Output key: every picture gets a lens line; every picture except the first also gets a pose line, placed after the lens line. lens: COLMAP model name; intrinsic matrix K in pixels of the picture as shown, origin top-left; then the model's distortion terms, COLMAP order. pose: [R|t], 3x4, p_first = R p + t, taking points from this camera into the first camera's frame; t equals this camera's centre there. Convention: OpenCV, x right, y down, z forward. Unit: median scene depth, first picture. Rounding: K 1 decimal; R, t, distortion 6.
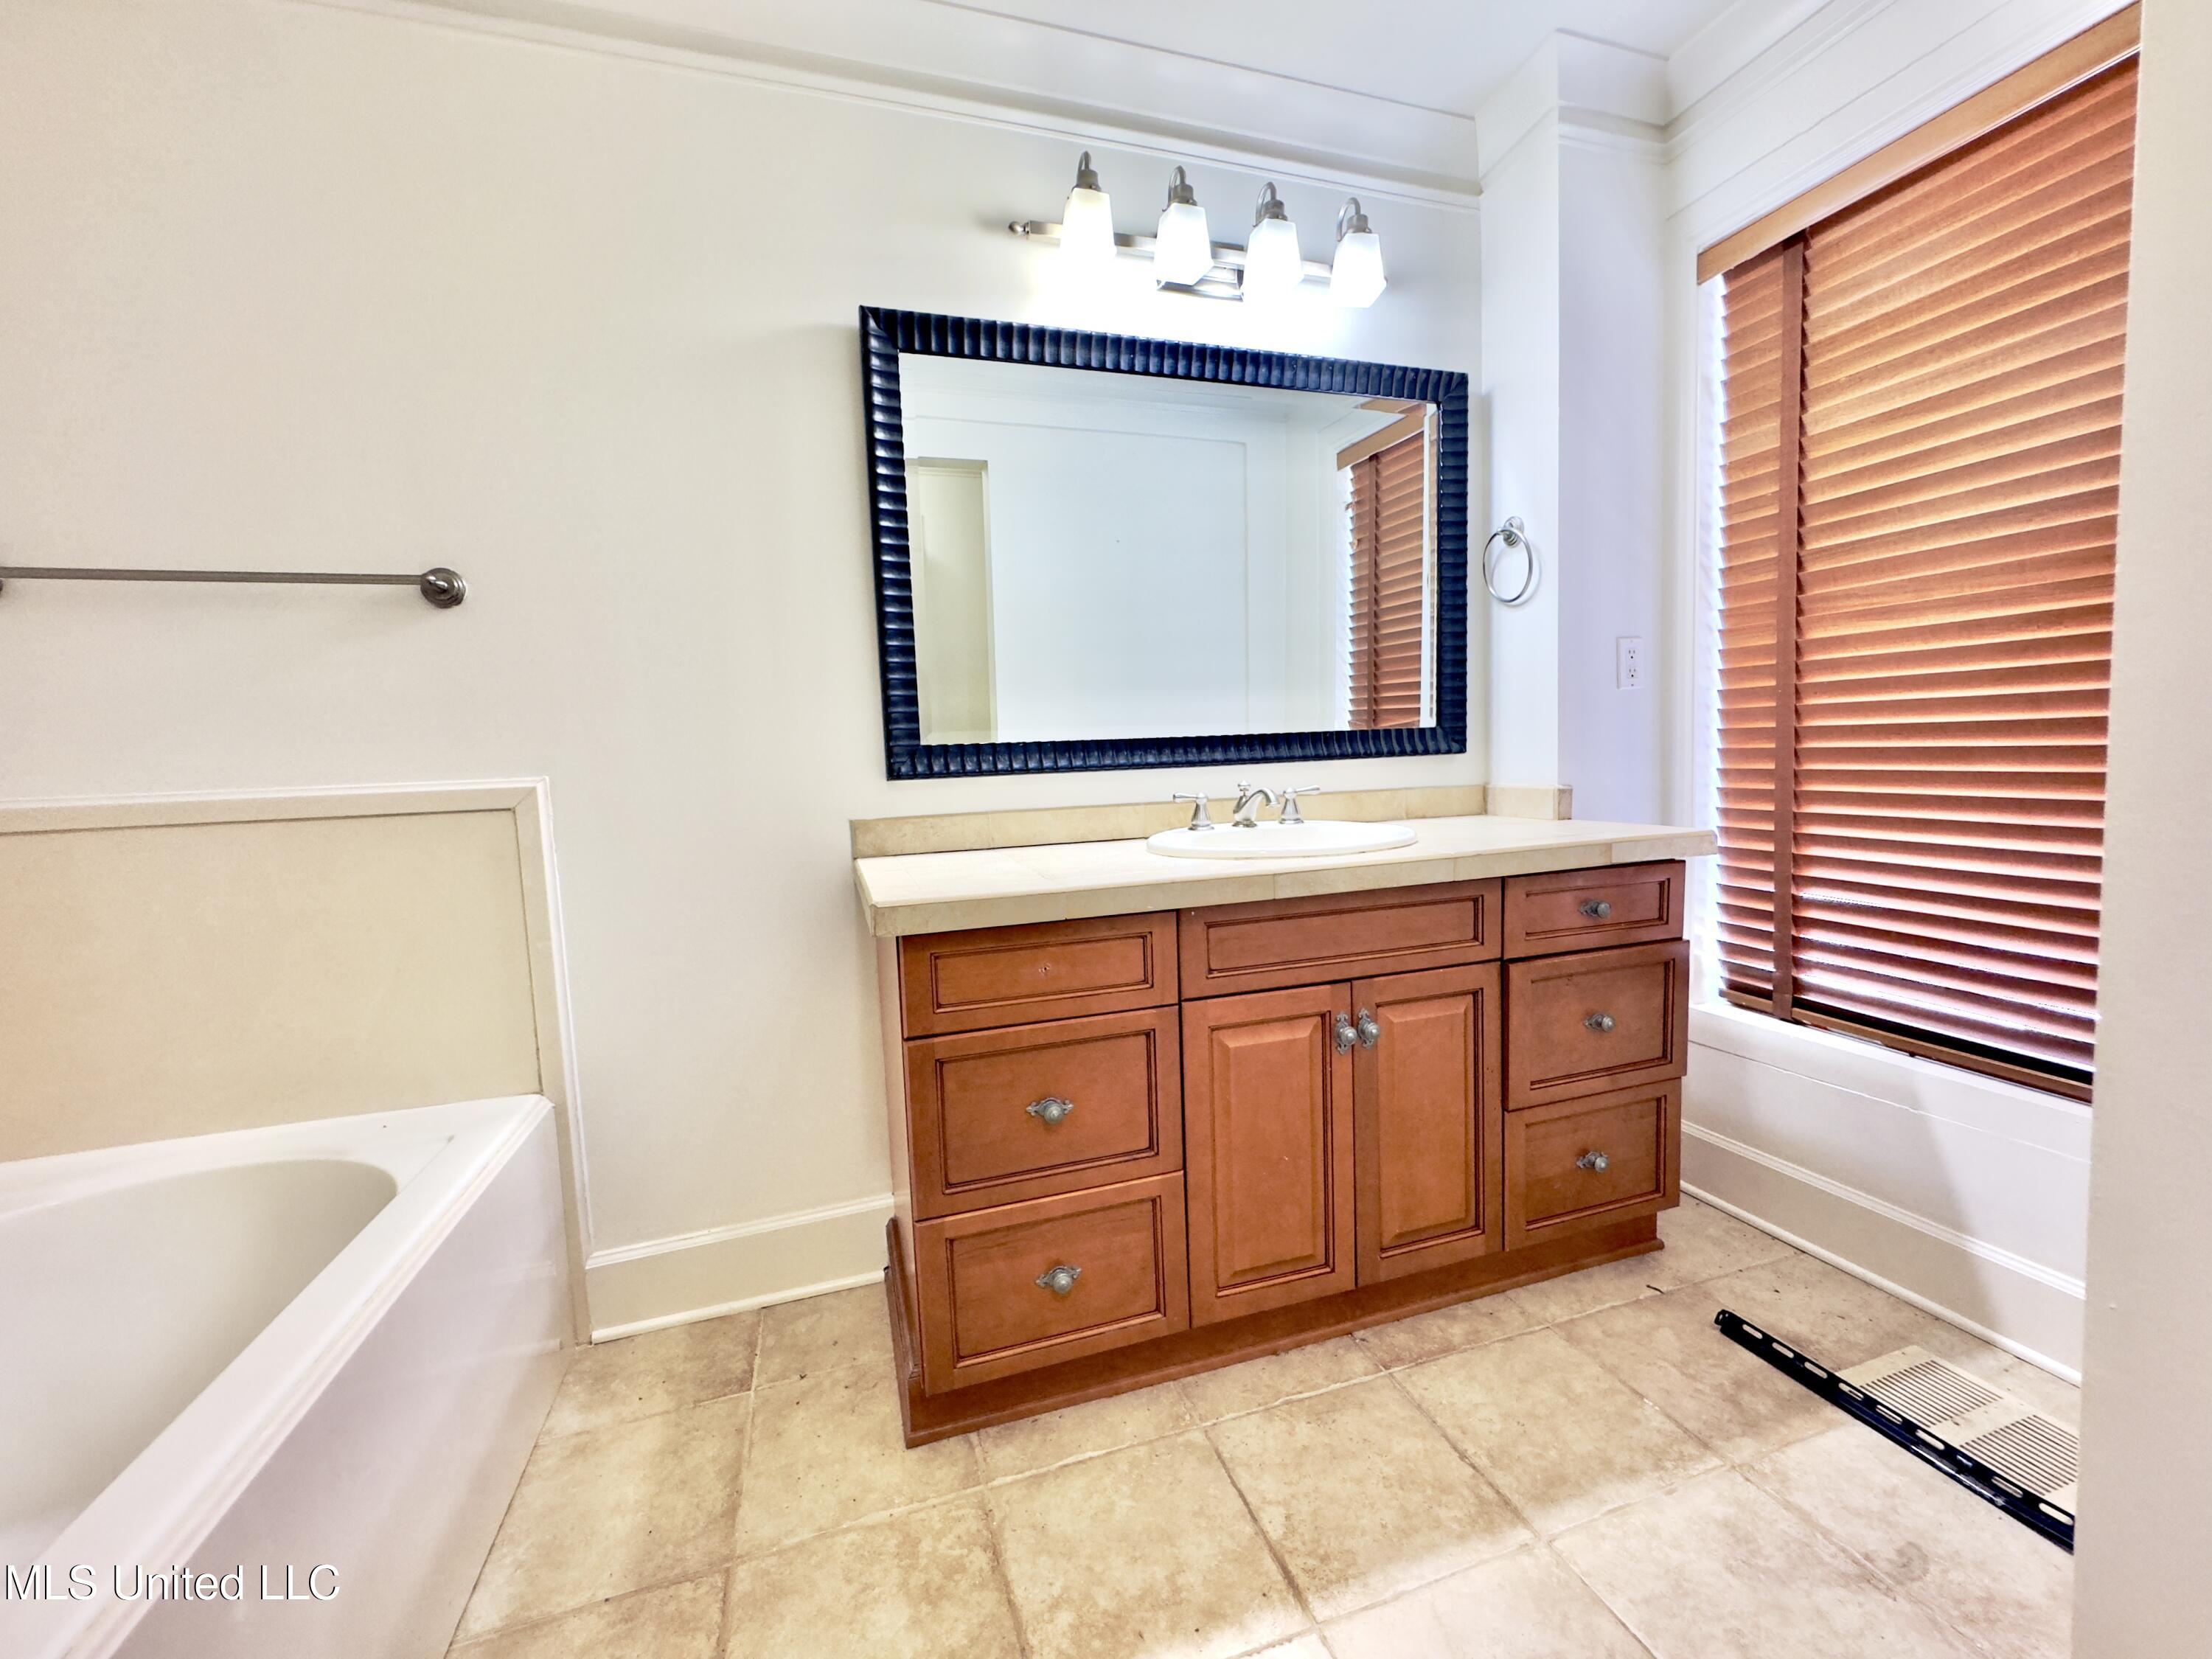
lens RADIAL K [[883.5, 0, 1104.8], [0, 883.5, 828.9], [0, 0, 1]] dist [-0.002899, 0.000518]
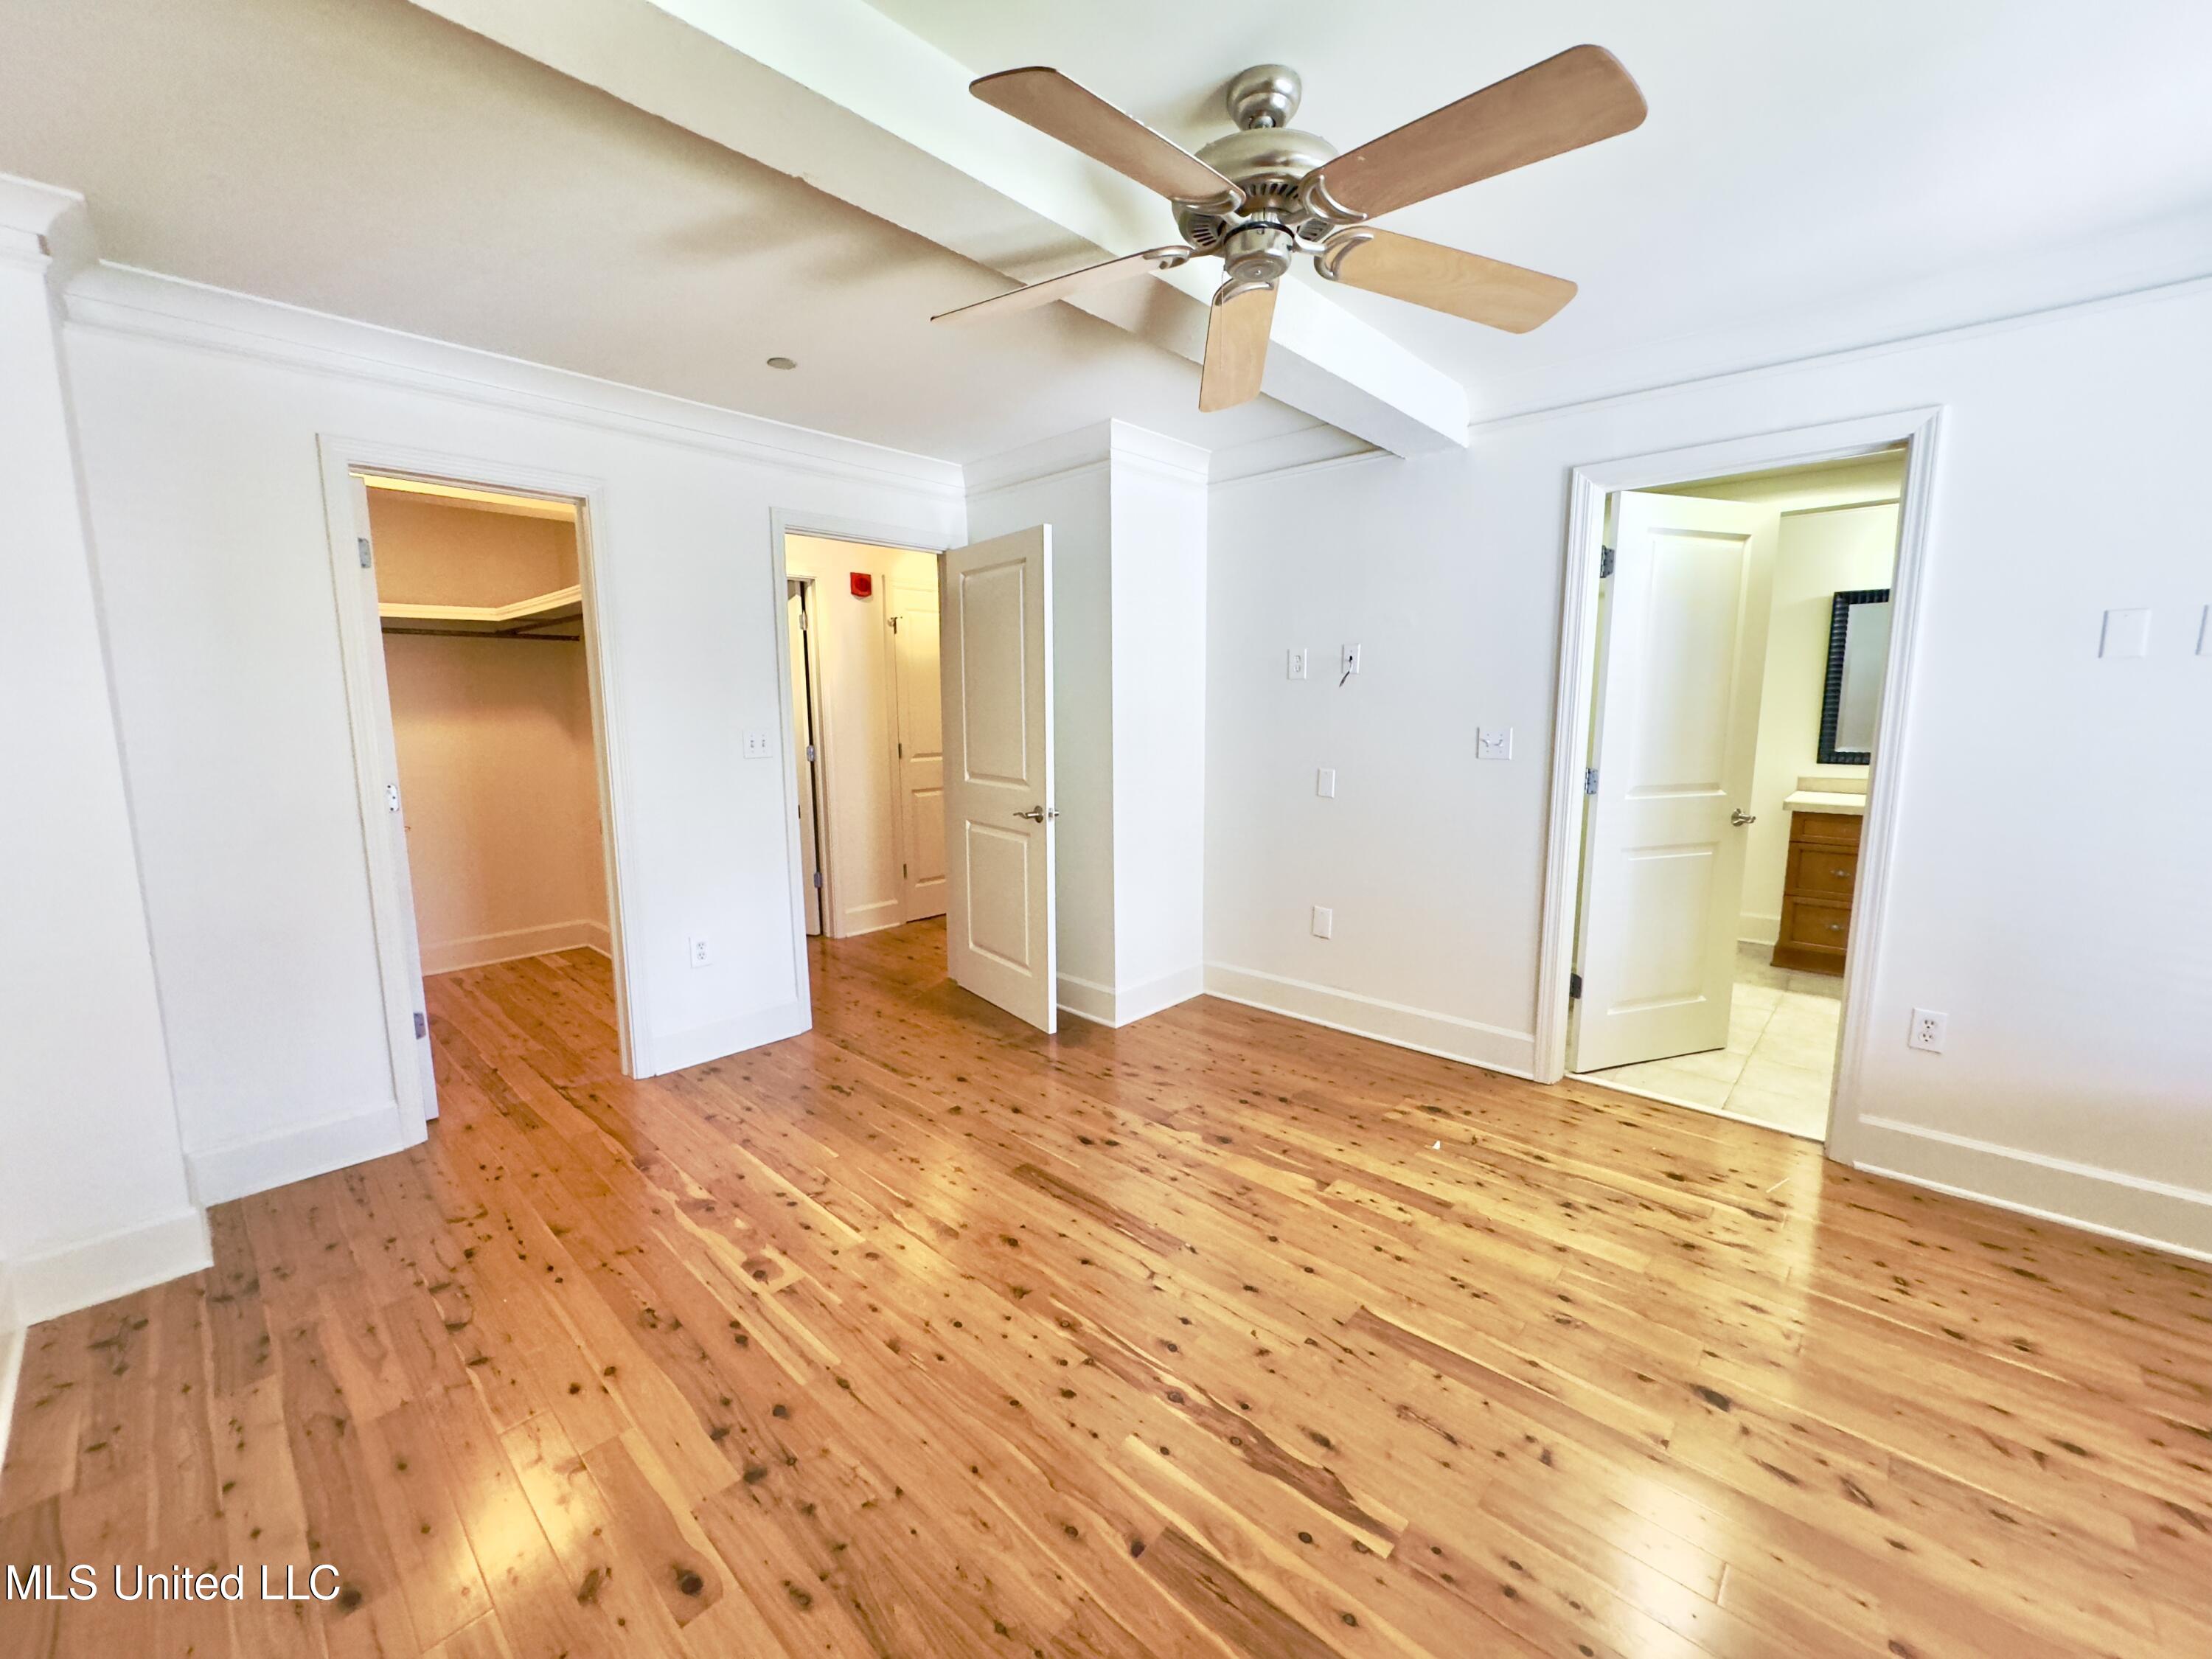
lens RADIAL K [[883.5, 0, 1104.8], [0, 883.5, 828.9], [0, 0, 1]] dist [-0.002899, 0.000518]
pose [[0.482774, 0.156811, -0.861591, 1.093006], [-0.083852, 0.987595, 0.132758, -0.034591], [0.871721, 0.008154, 0.489934, -2.287968]]
